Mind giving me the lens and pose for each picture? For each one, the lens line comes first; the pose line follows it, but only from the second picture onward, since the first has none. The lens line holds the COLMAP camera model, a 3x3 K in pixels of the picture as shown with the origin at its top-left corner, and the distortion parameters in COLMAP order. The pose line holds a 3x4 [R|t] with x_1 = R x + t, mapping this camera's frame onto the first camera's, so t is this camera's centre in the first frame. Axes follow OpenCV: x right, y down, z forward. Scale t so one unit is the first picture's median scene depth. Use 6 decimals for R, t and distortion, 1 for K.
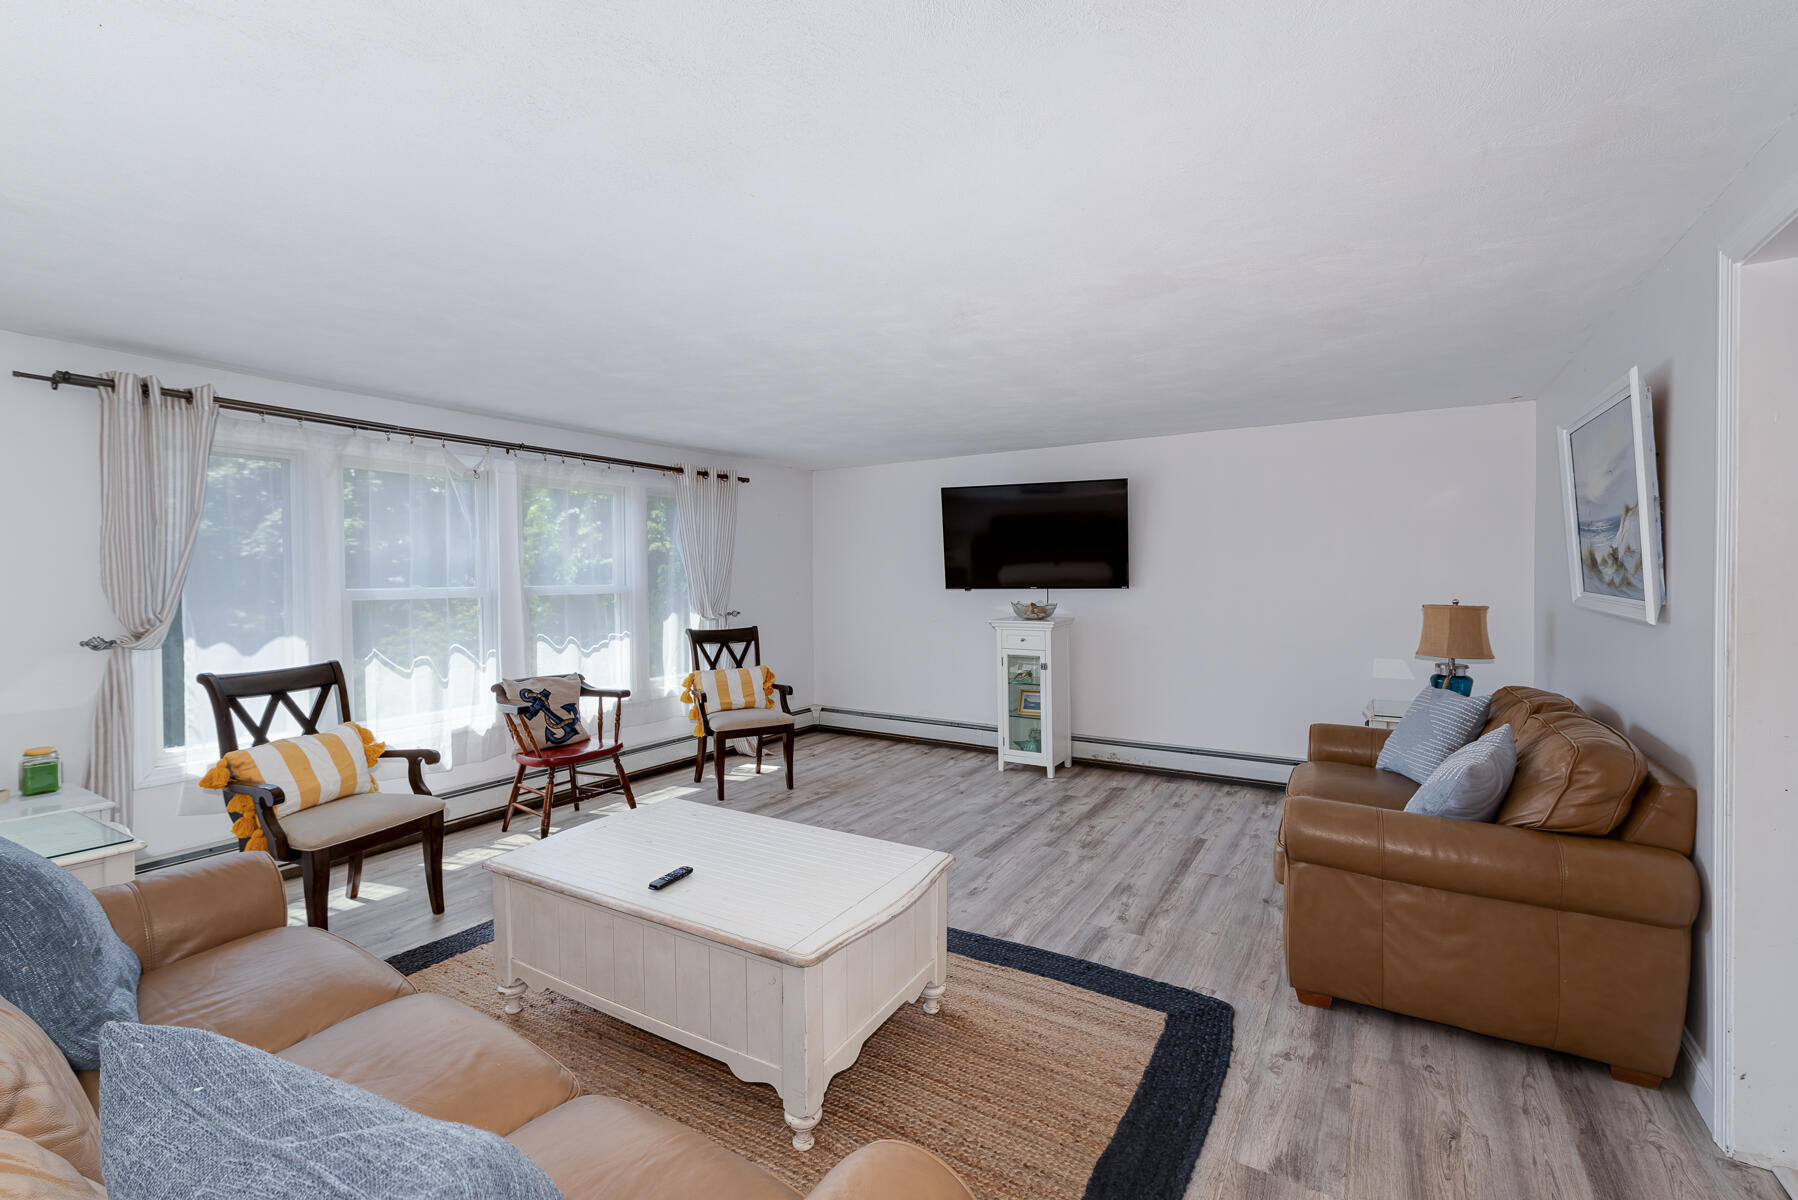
lens RADIAL K [[776.3, 0, 894.4], [0, 776.3, 592.6], [0, 0, 1]] dist [-0.000656, 0.001161]
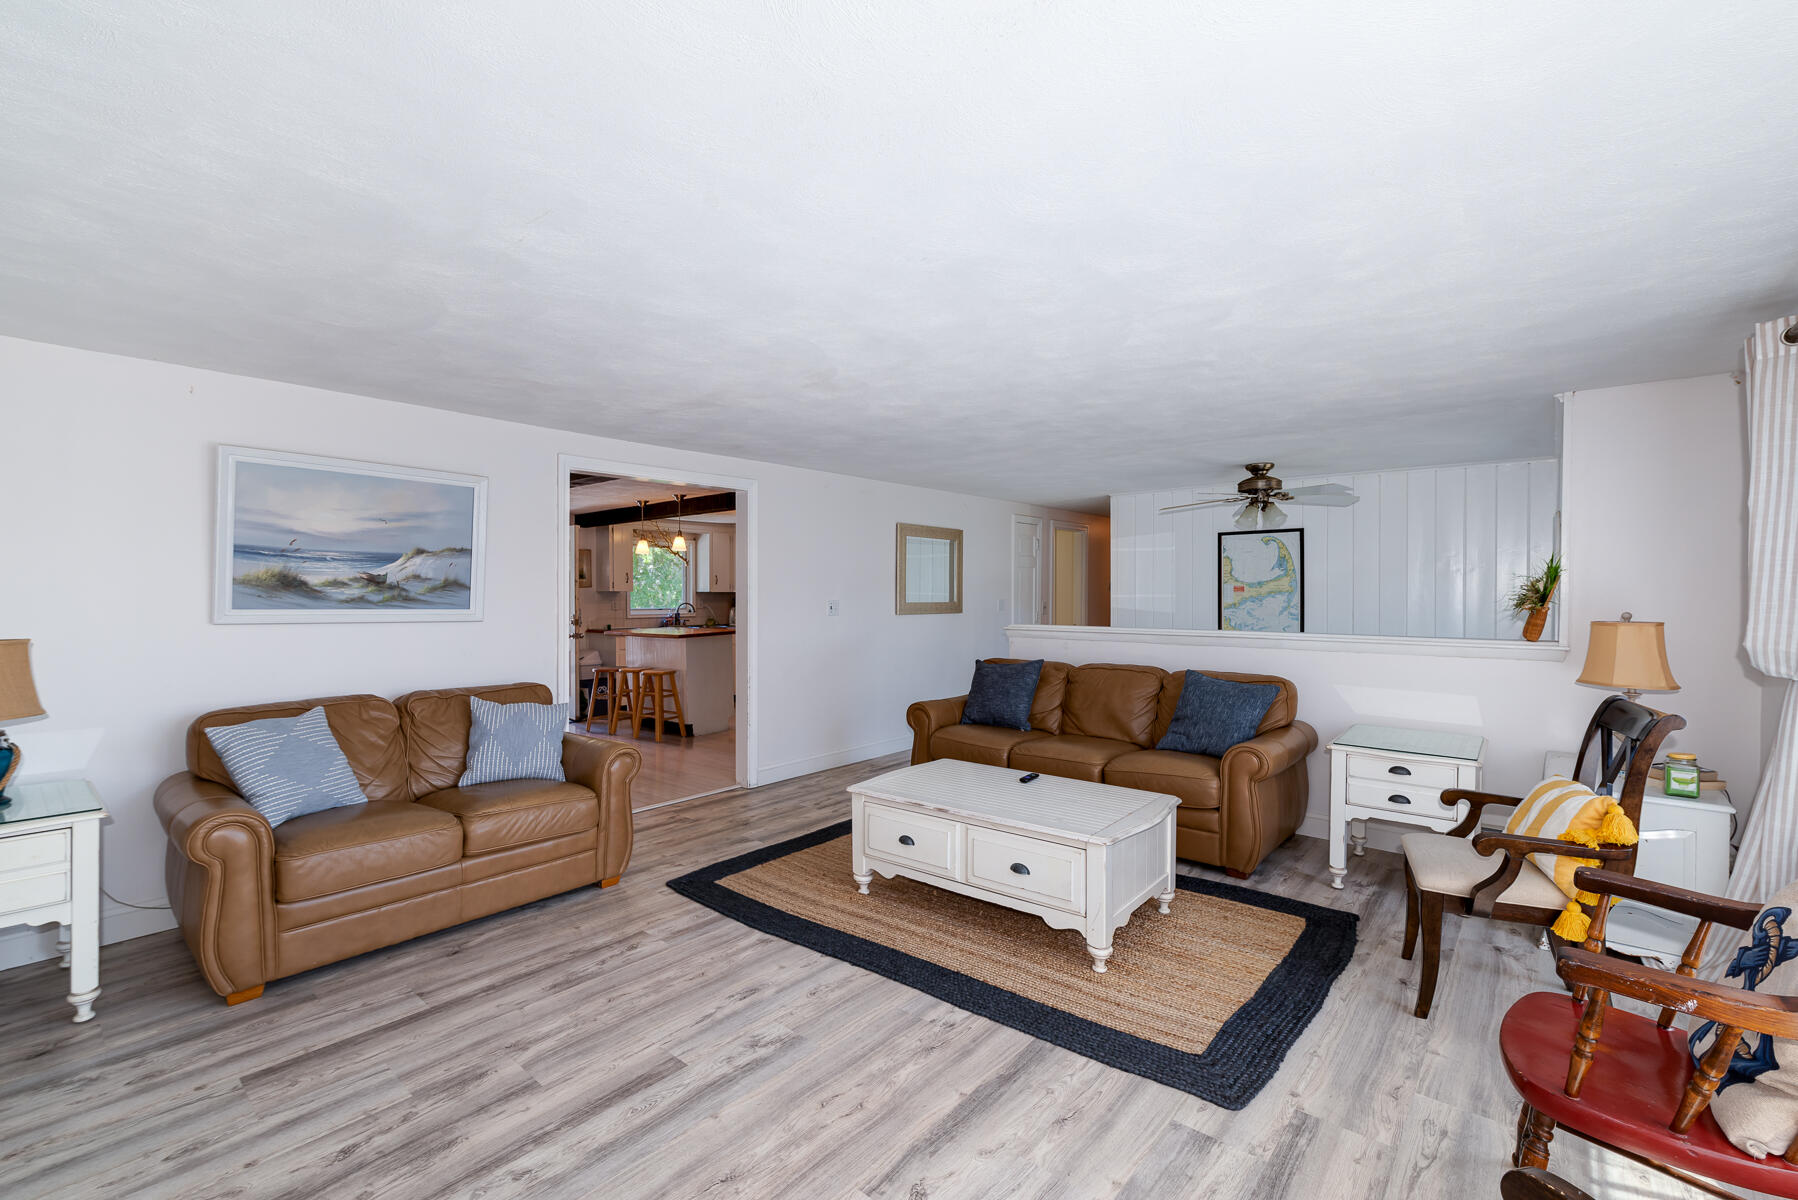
lens RADIAL K [[776.3, 0, 895.2], [0, 776.3, 598.7], [0, 0, 1]] dist [-0.000656, 0.001161]
pose [[-0.989377, 0.006354, 0.145234, -0.153802], [0.010361, 0.999586, 0.026845, -0.034849], [-0.145003, 0.028064, -0.989033, 1.658081]]
